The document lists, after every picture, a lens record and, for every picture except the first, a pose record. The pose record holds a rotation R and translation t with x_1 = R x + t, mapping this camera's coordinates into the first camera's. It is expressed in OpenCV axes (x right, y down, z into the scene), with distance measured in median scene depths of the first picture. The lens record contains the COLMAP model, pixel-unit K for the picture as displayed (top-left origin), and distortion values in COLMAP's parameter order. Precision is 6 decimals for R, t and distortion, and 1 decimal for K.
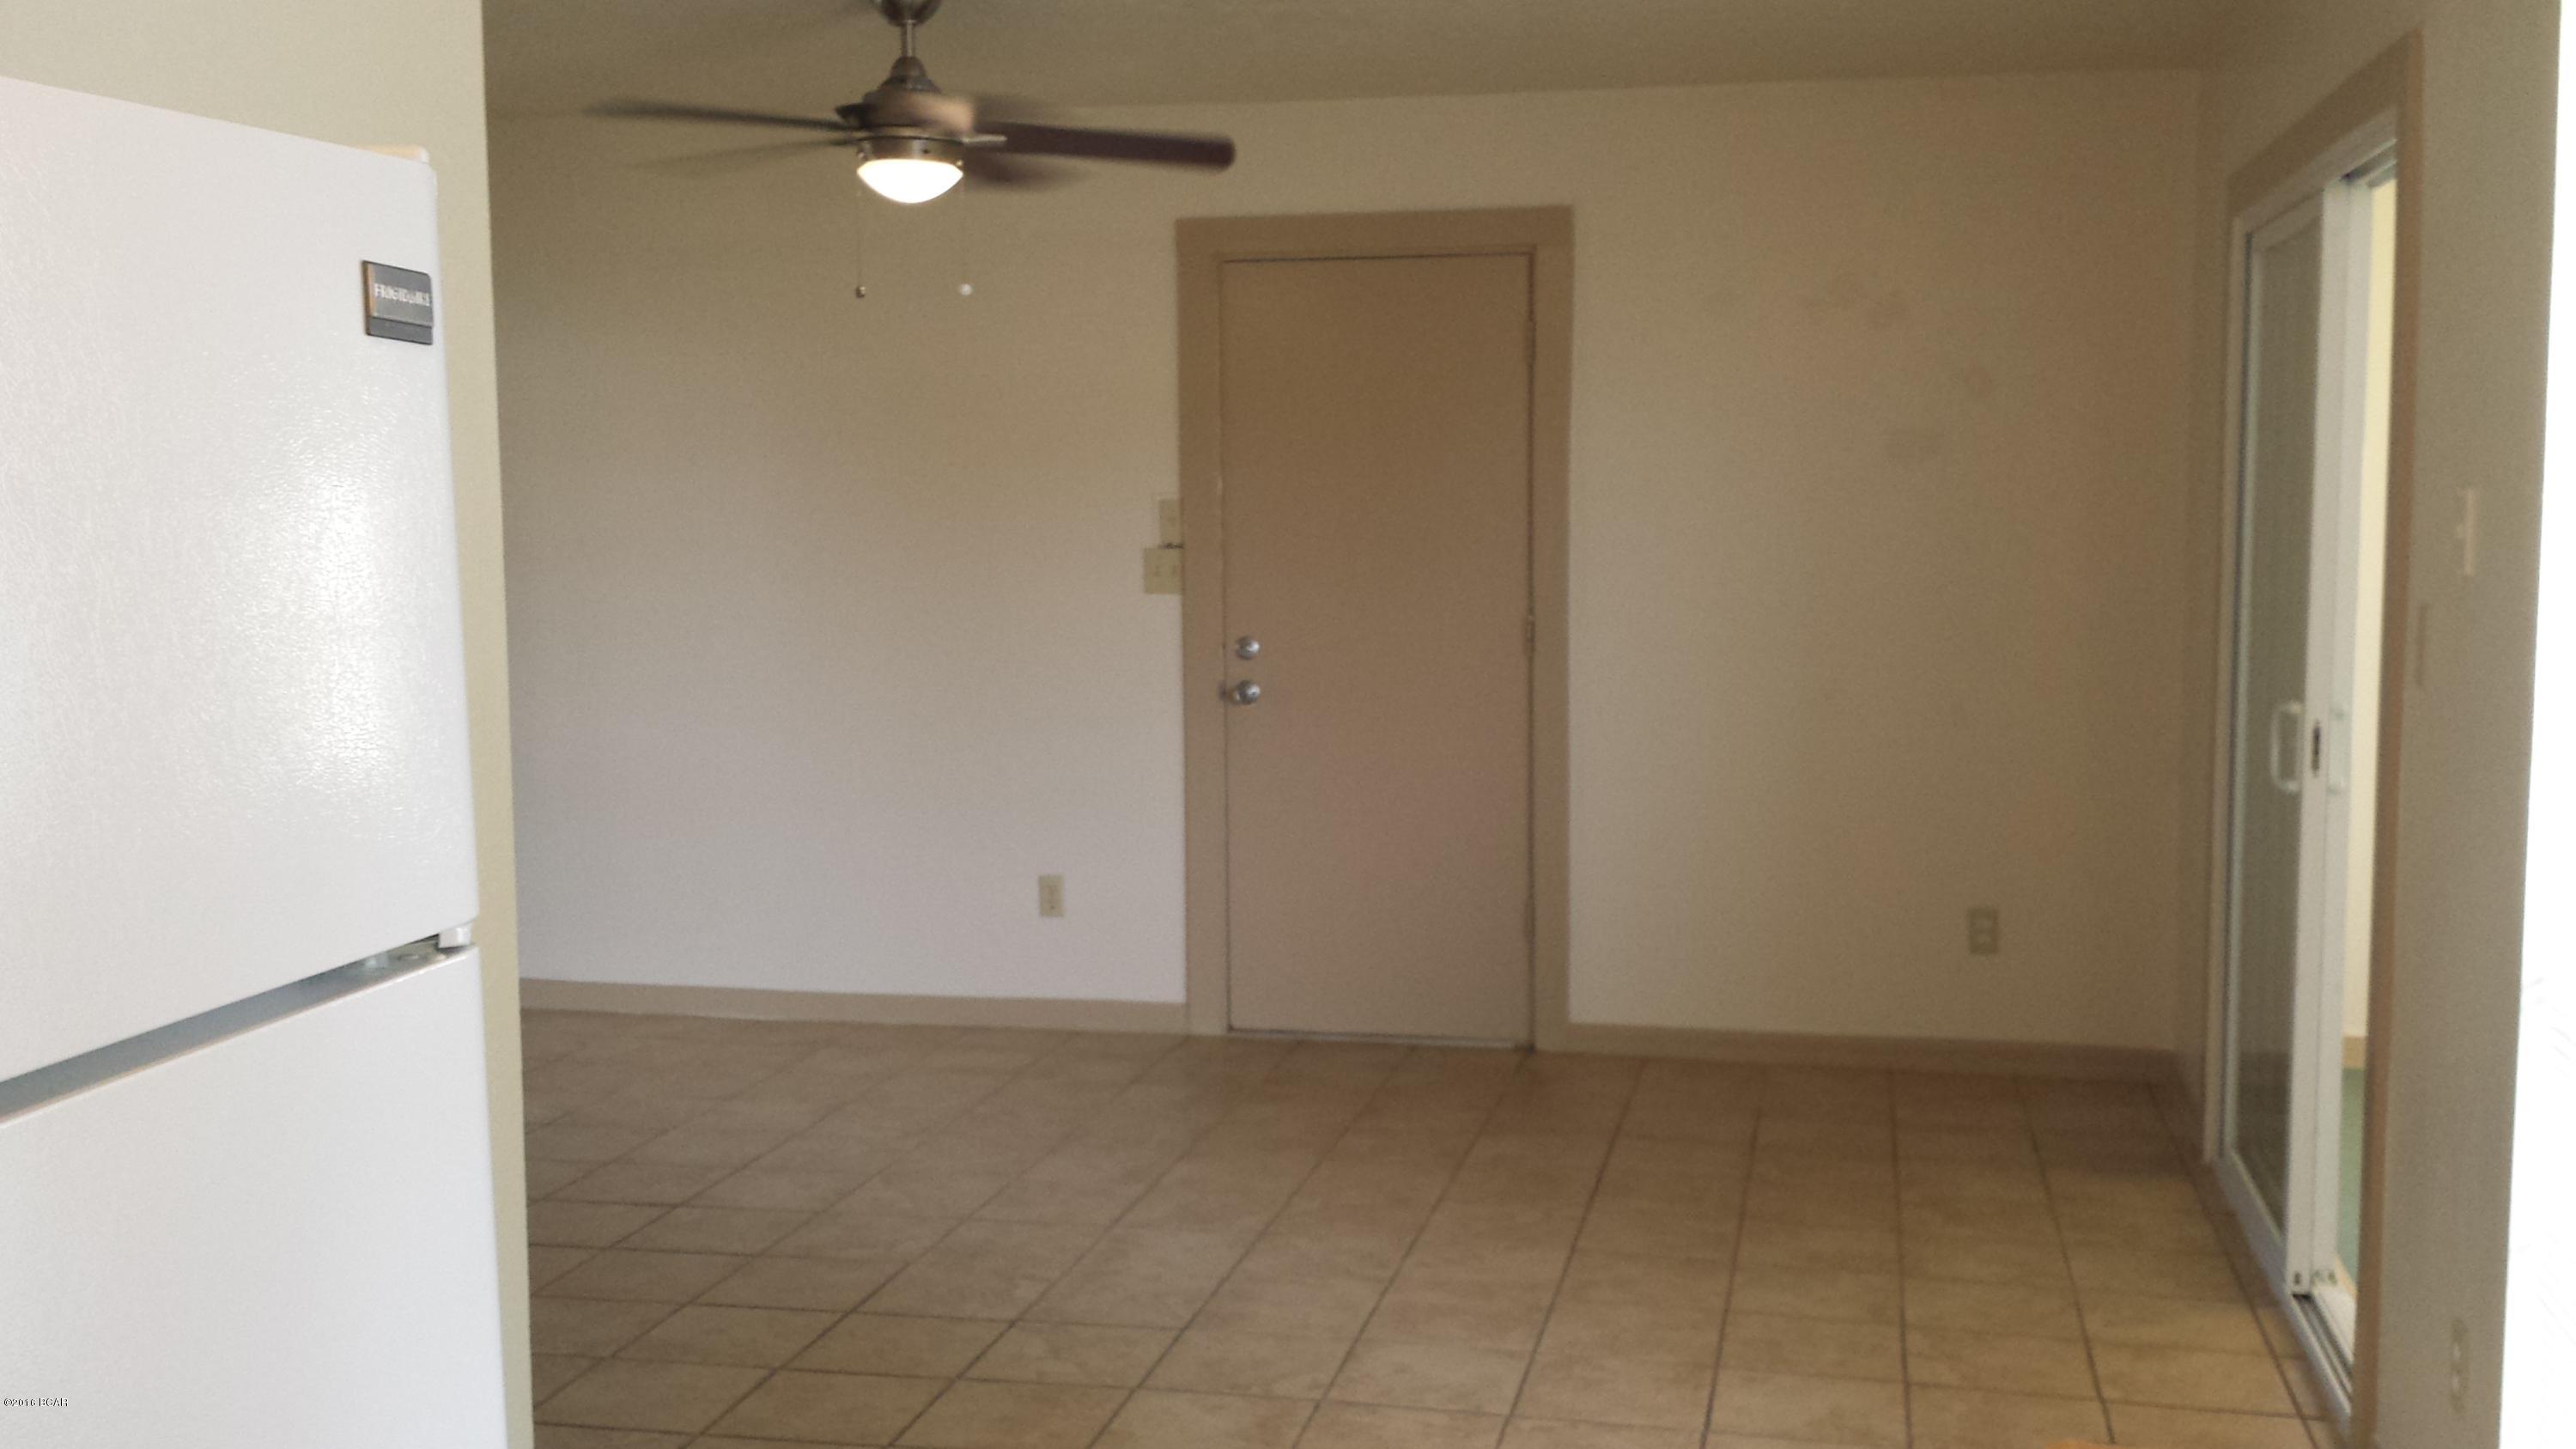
lens RADIAL K [[2586.2, 0, 1290.1], [0, 2586.2, 778.9], [0, 0, 1]] dist [0.074528, -0.220576]
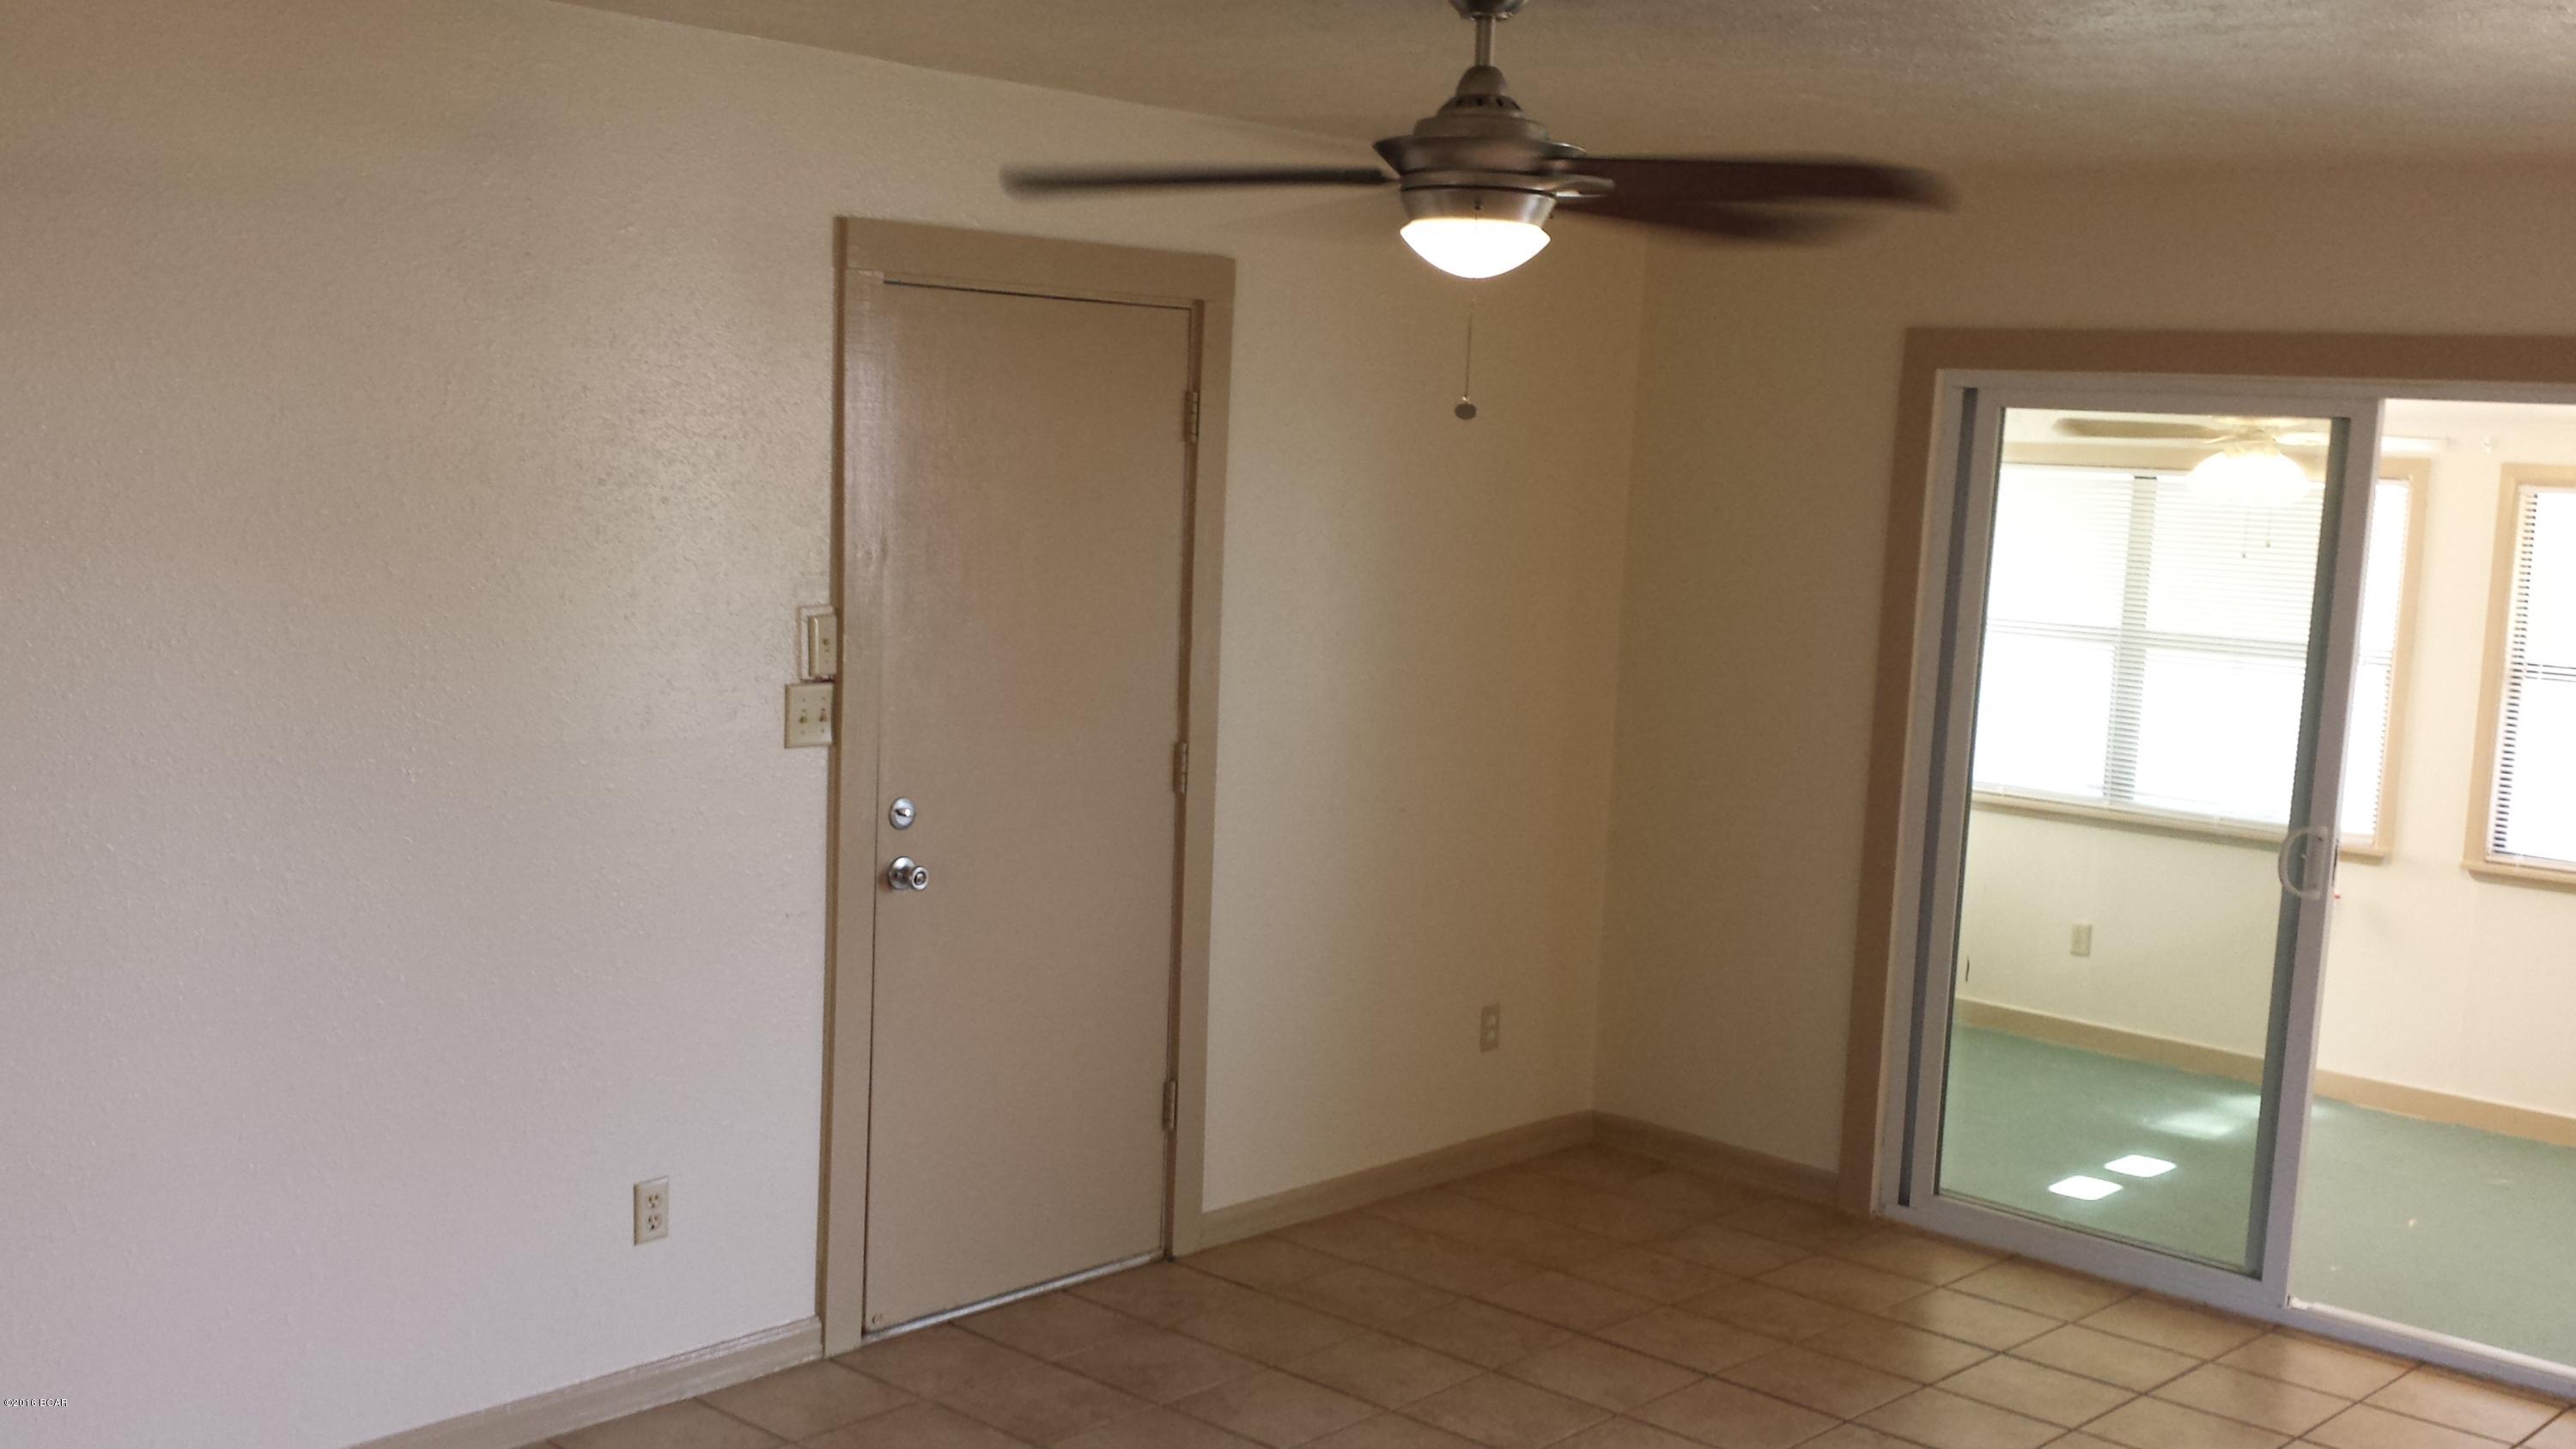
lens RADIAL K [[2586.2, 0, 1290.1], [0, 2586.2, 778.9], [0, 0, 1]] dist [0.074528, -0.220576]
pose [[0.495678, -0.093496, 0.863459, -0.601998], [0.039587, 0.995588, 0.085077, -0.120480], [-0.867603, -0.007989, 0.497193, 0.552687]]
